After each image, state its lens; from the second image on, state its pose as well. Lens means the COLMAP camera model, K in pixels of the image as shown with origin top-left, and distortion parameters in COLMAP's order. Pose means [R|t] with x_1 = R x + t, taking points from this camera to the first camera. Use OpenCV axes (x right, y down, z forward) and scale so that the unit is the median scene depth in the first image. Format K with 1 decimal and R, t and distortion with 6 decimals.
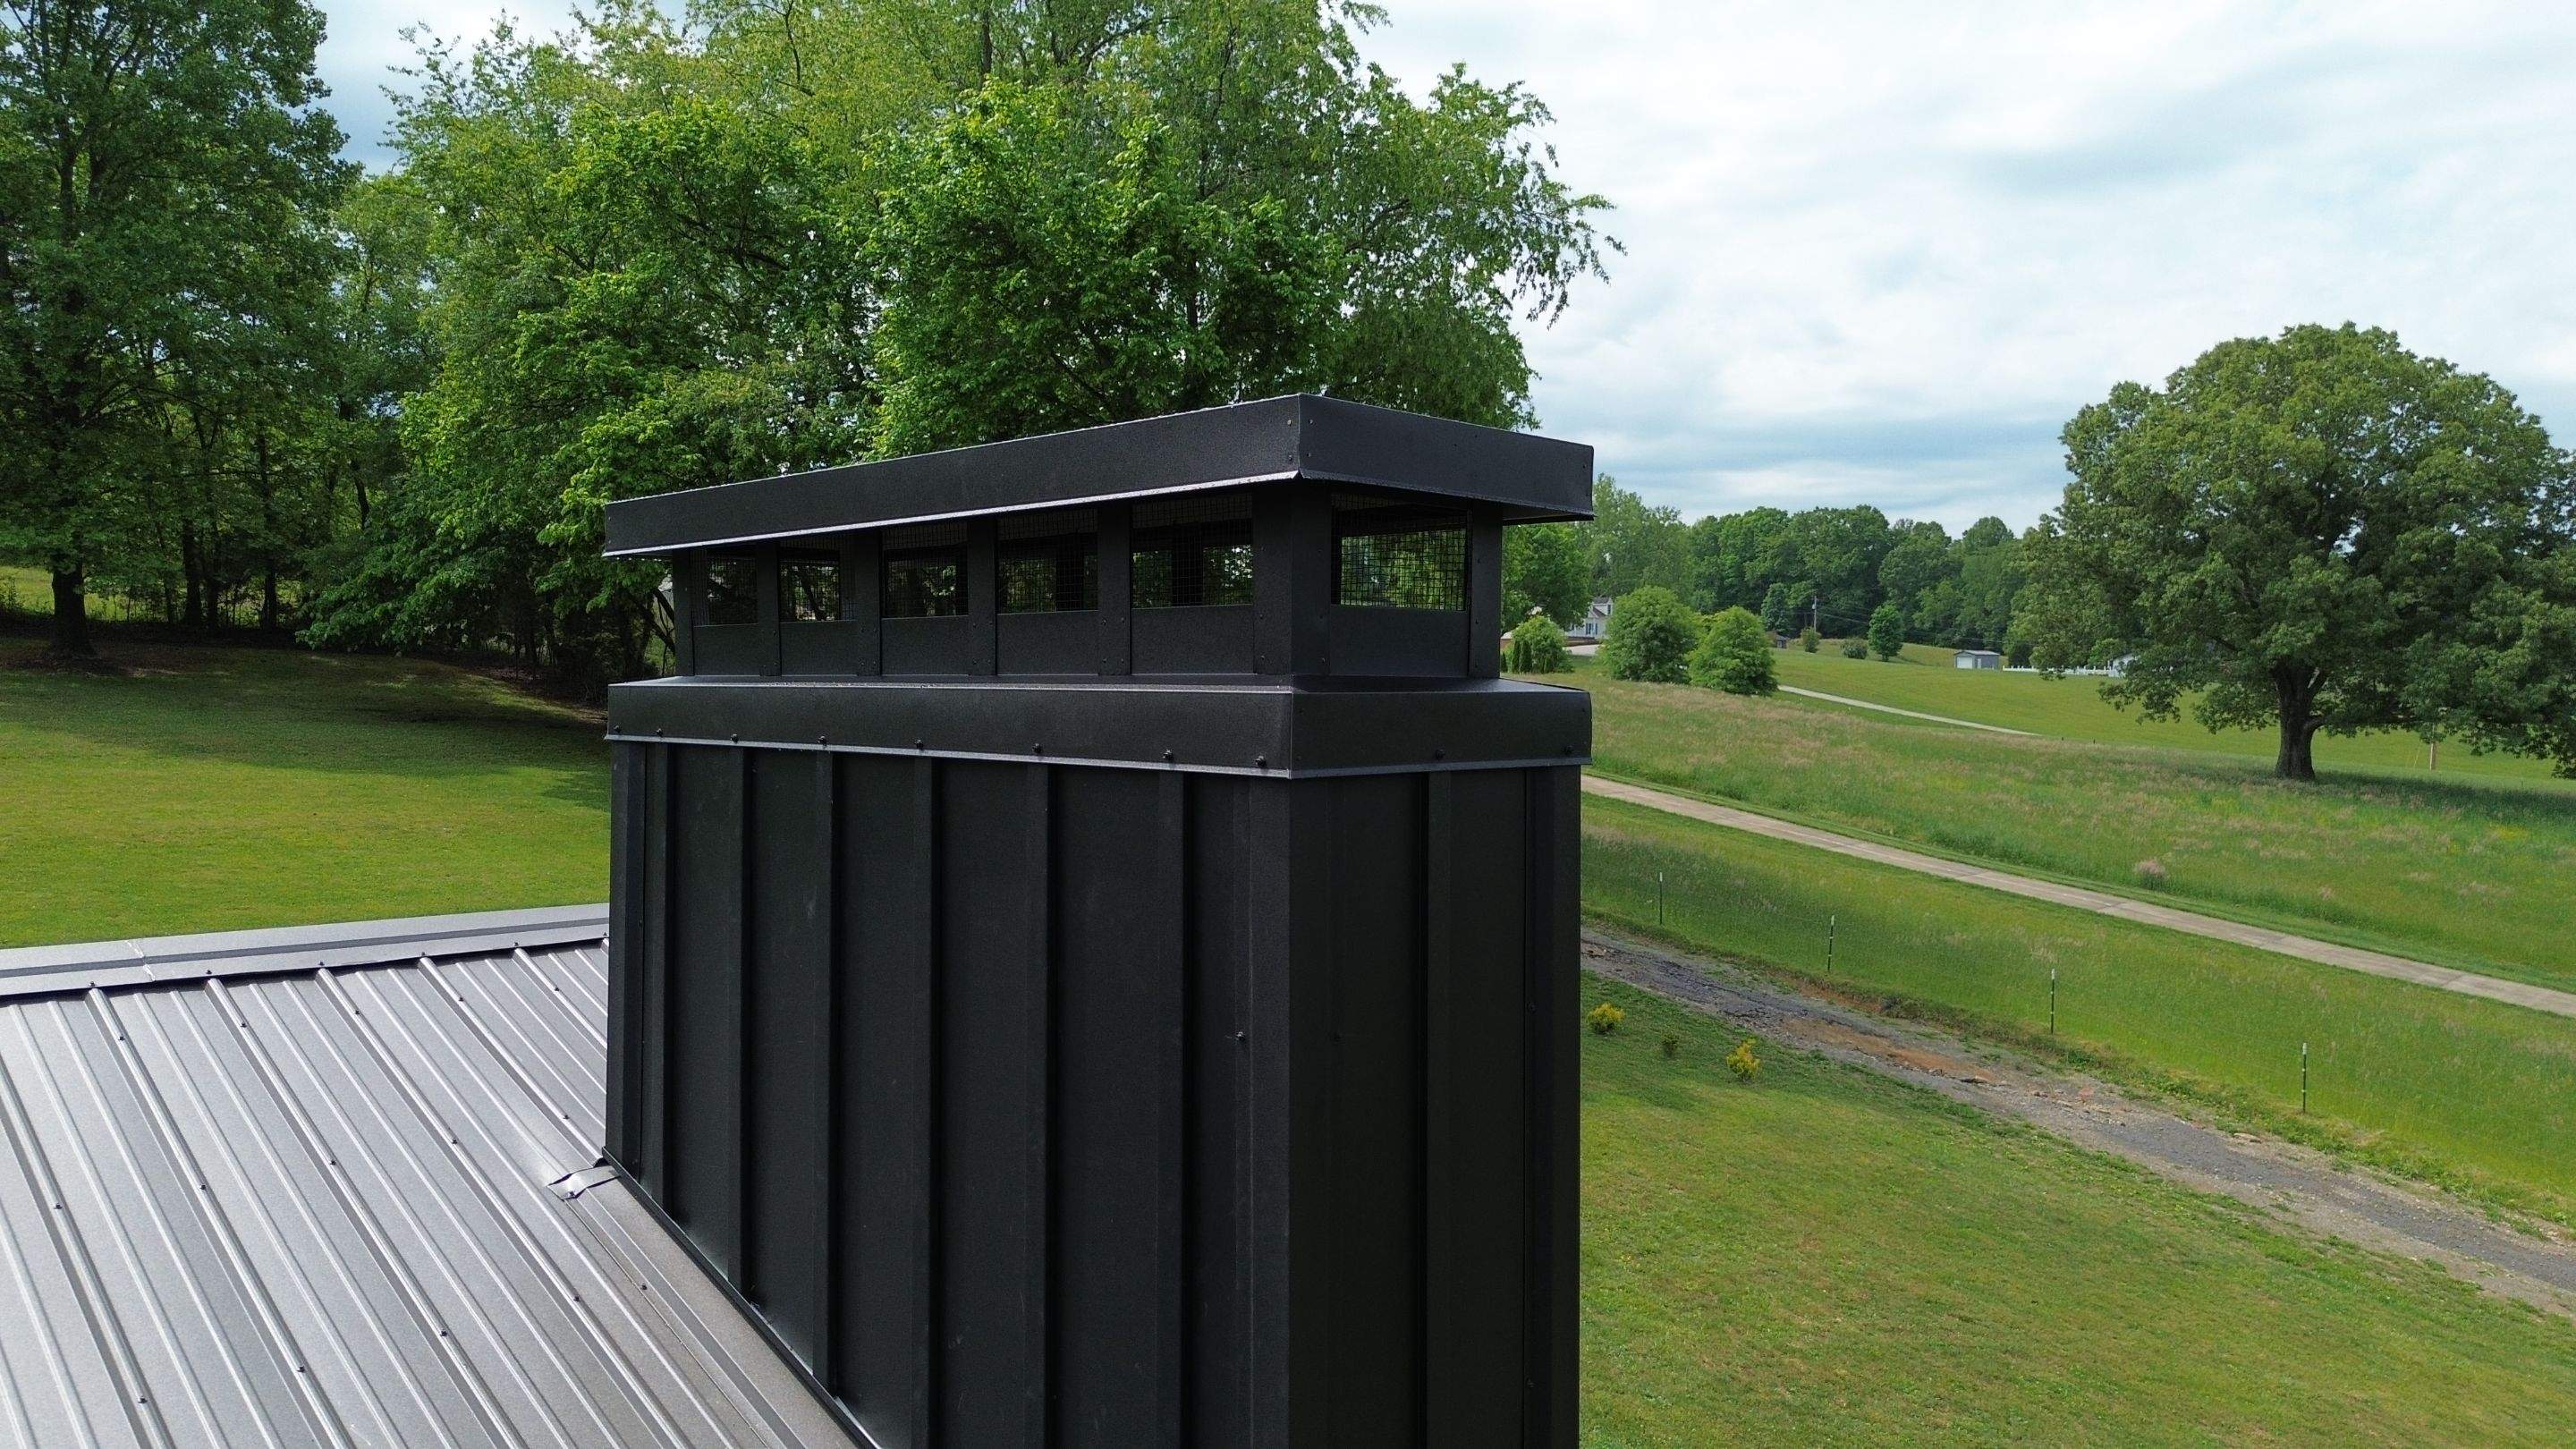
lens RADIAL K [[1832.2, 0, 1283.8], [0, 1832.2, 716.5], [0, 0, 1]] dist [0.075669, -0.078289]
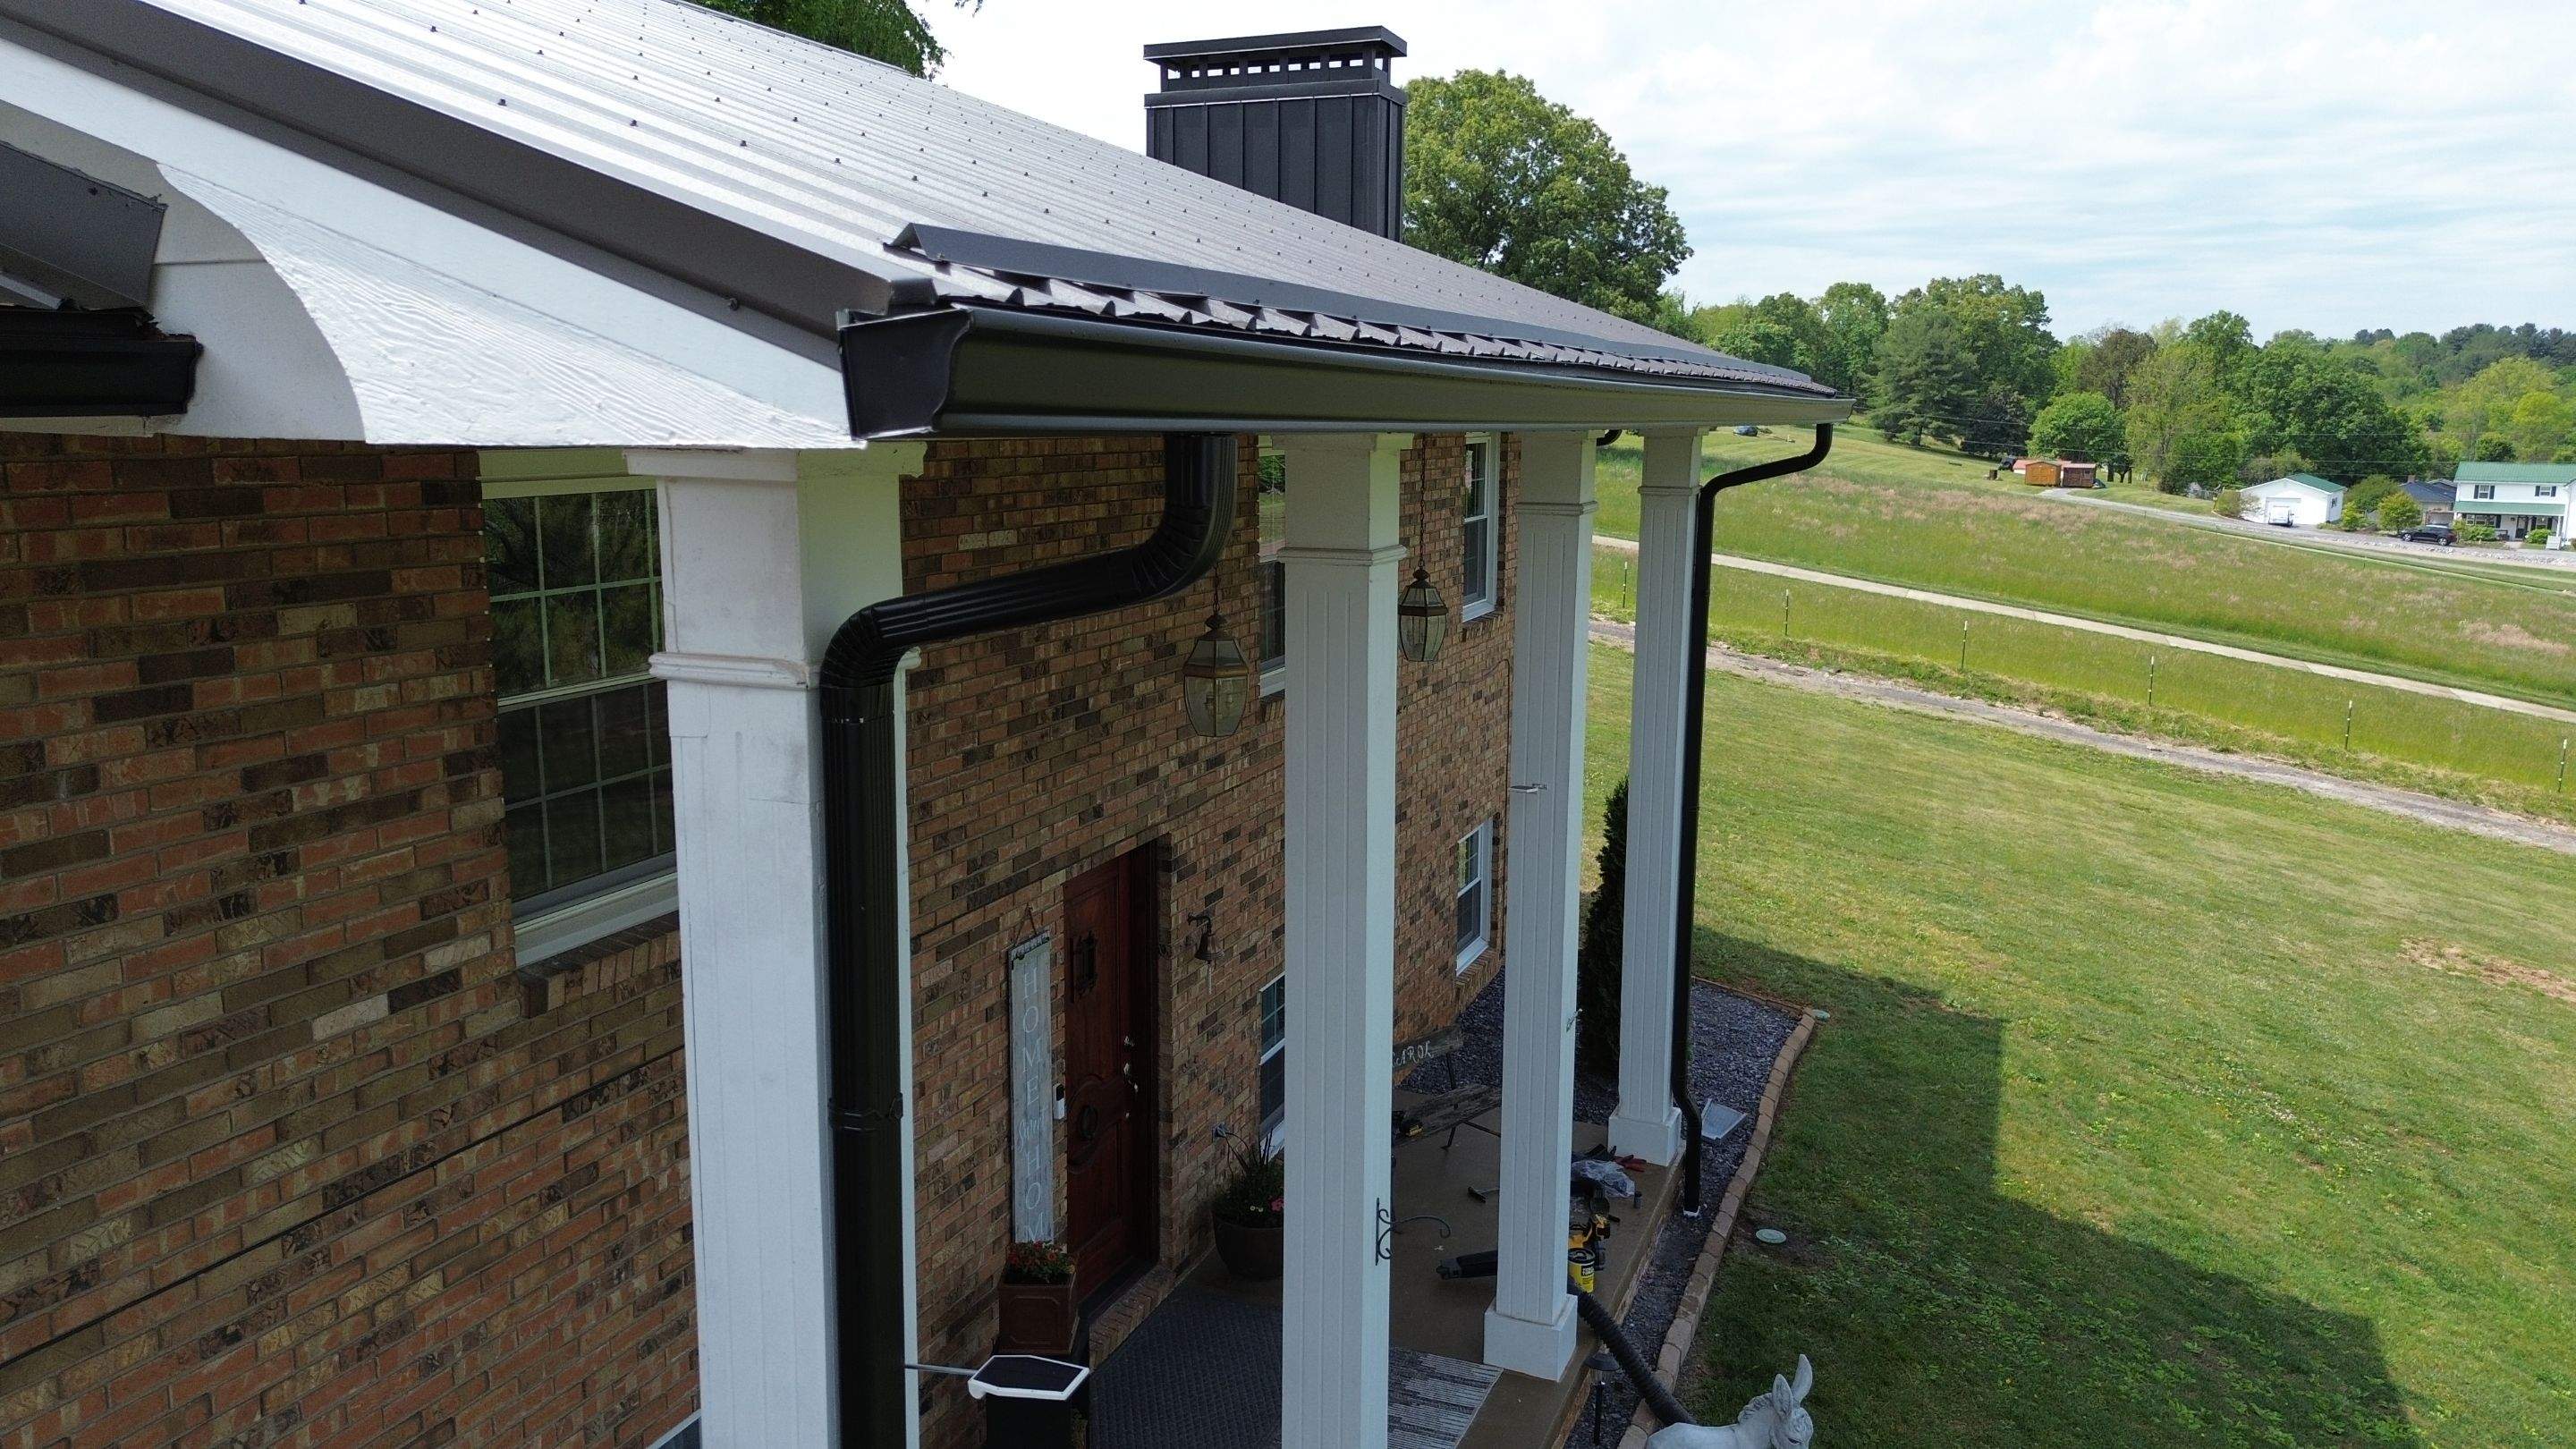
lens RADIAL K [[1825.4, 0, 1283.7], [0, 1825.4, 715.7], [0, 0, 1]] dist [0.078754, -0.078684]
pose [[0.917902, -0.063552, 0.391686, -0.152052], [0.004436, 0.988673, 0.150019, 0.062510], [-0.396783, -0.135965, 0.907786, -0.252545]]
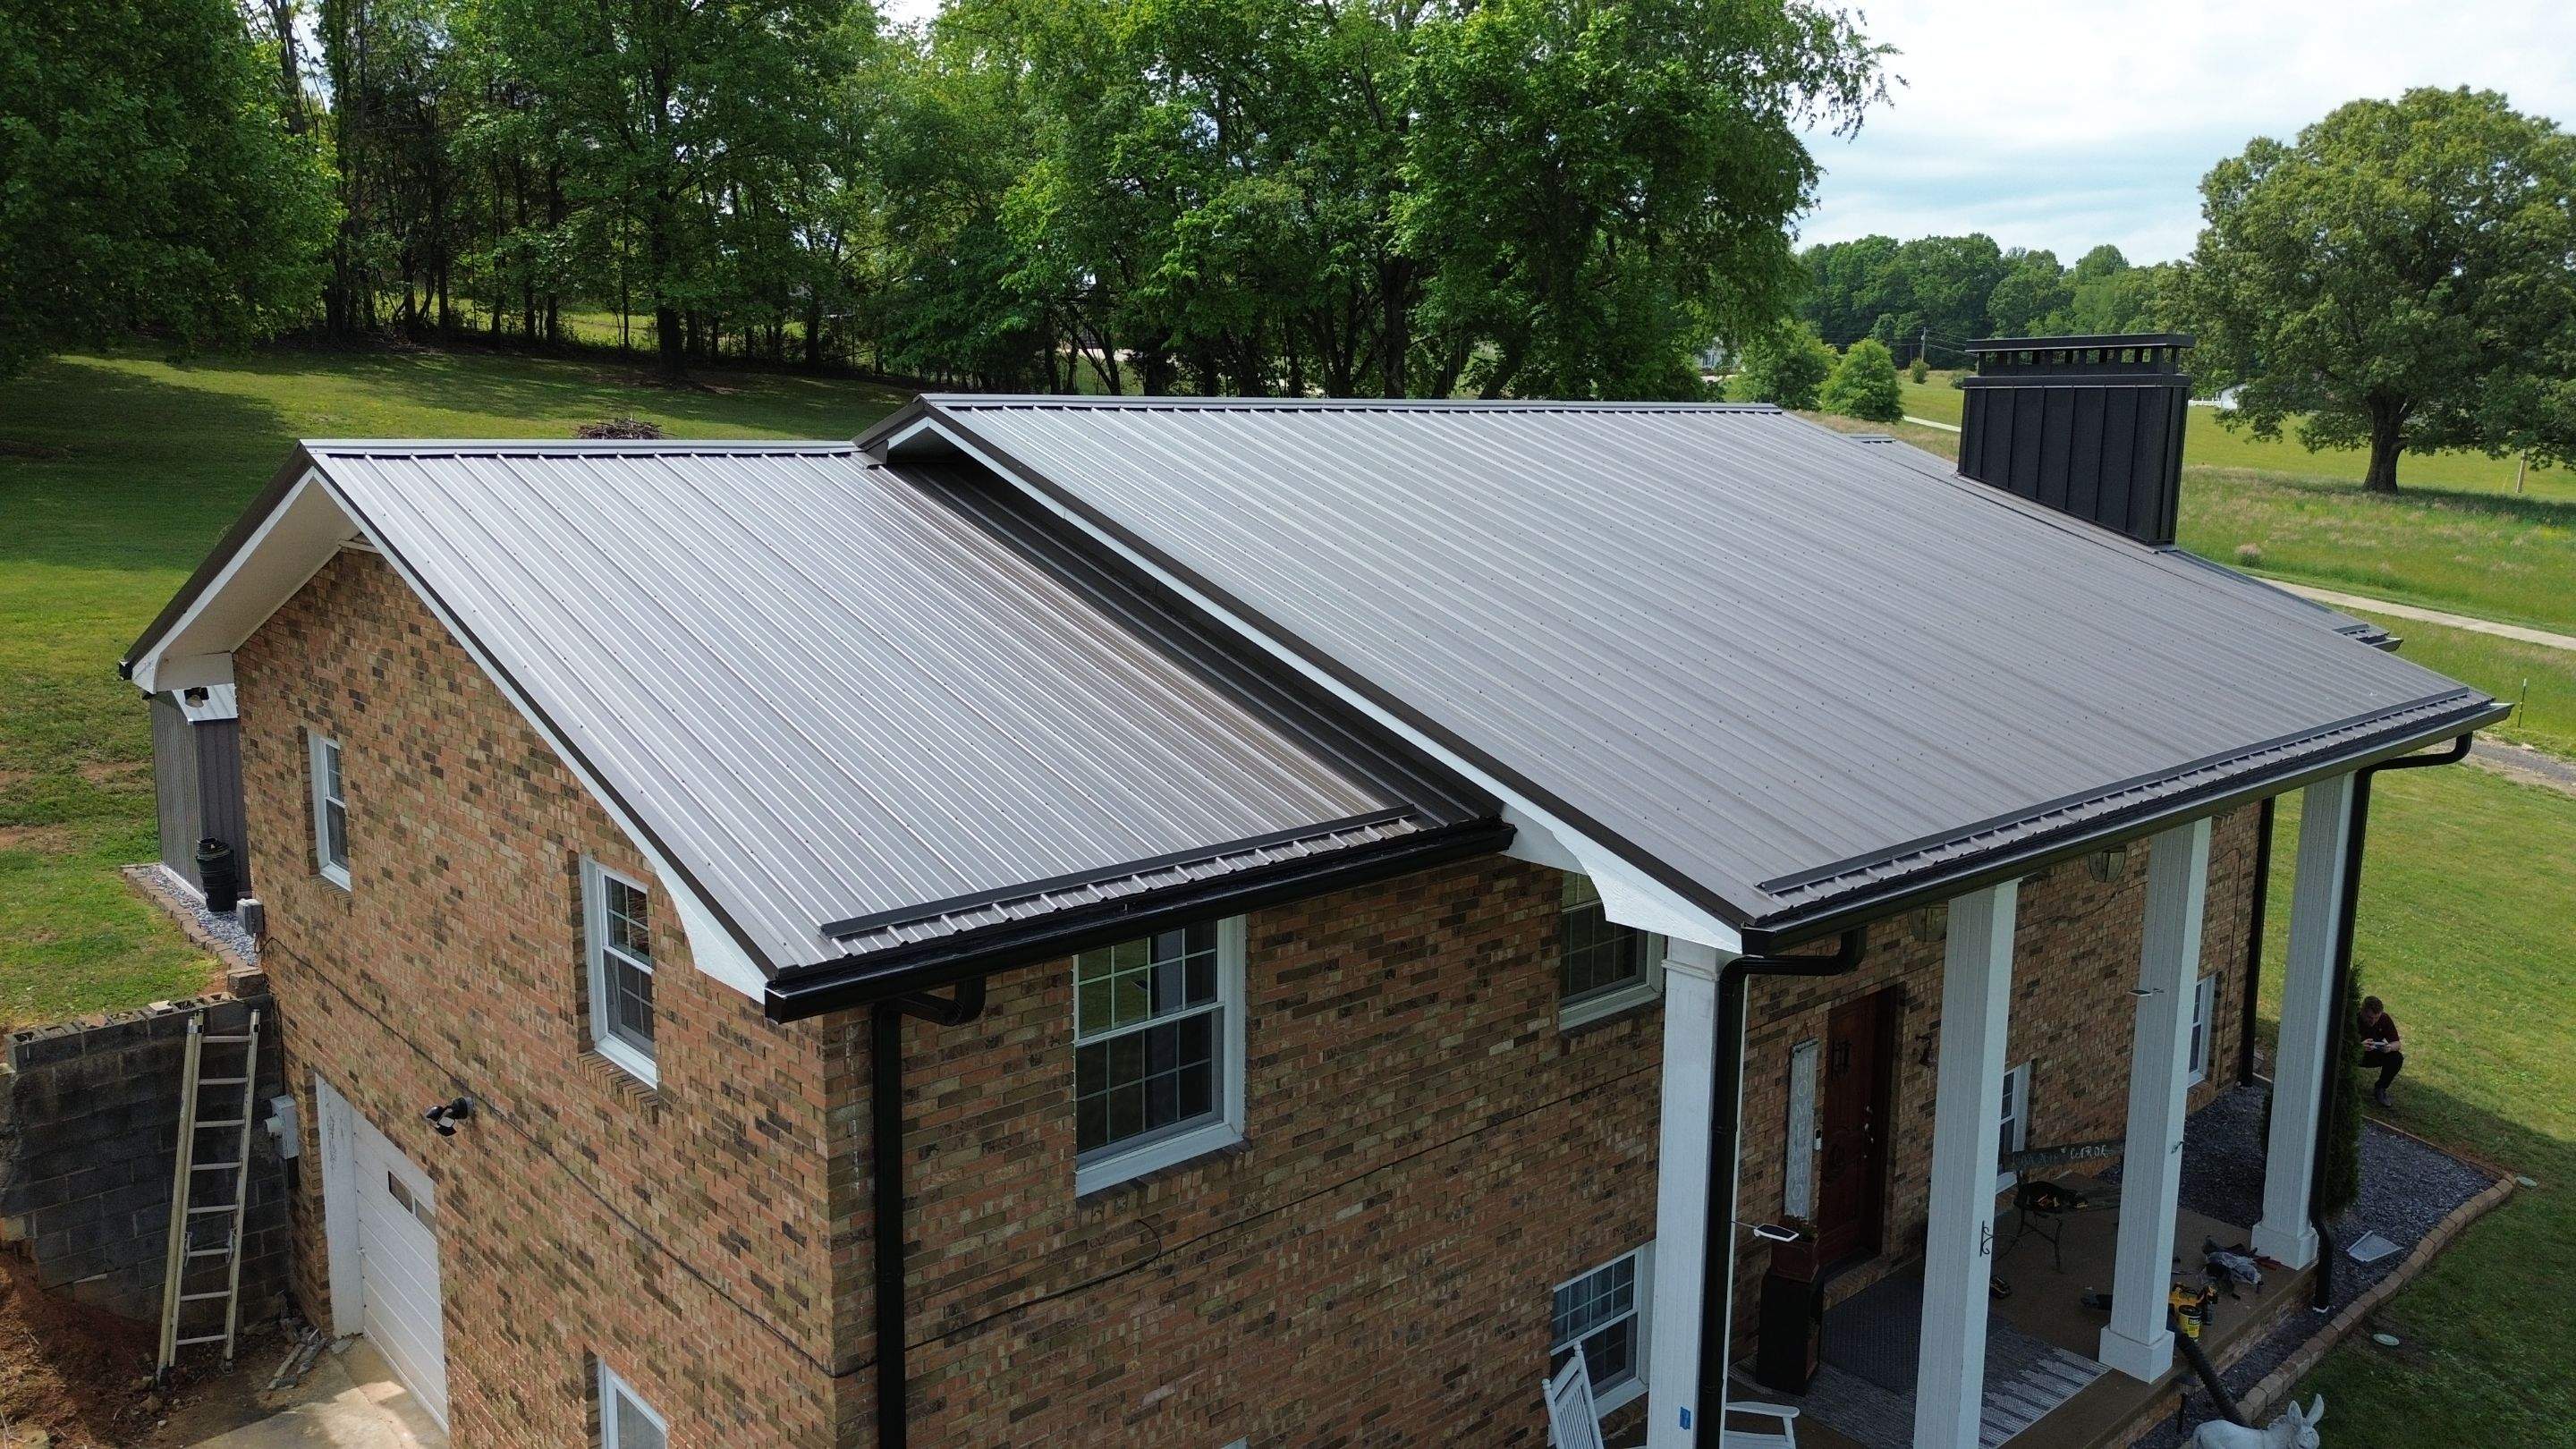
lens RADIAL K [[1825.4, 0, 1283.7], [0, 1825.4, 715.7], [0, 0, 1]] dist [0.078754, -0.078684]
pose [[0.999180, 0.011703, -0.038749, -0.179860], [-0.006014, 0.989588, 0.143806, 0.016691], [0.040028, -0.143455, 0.988847, -0.373926]]
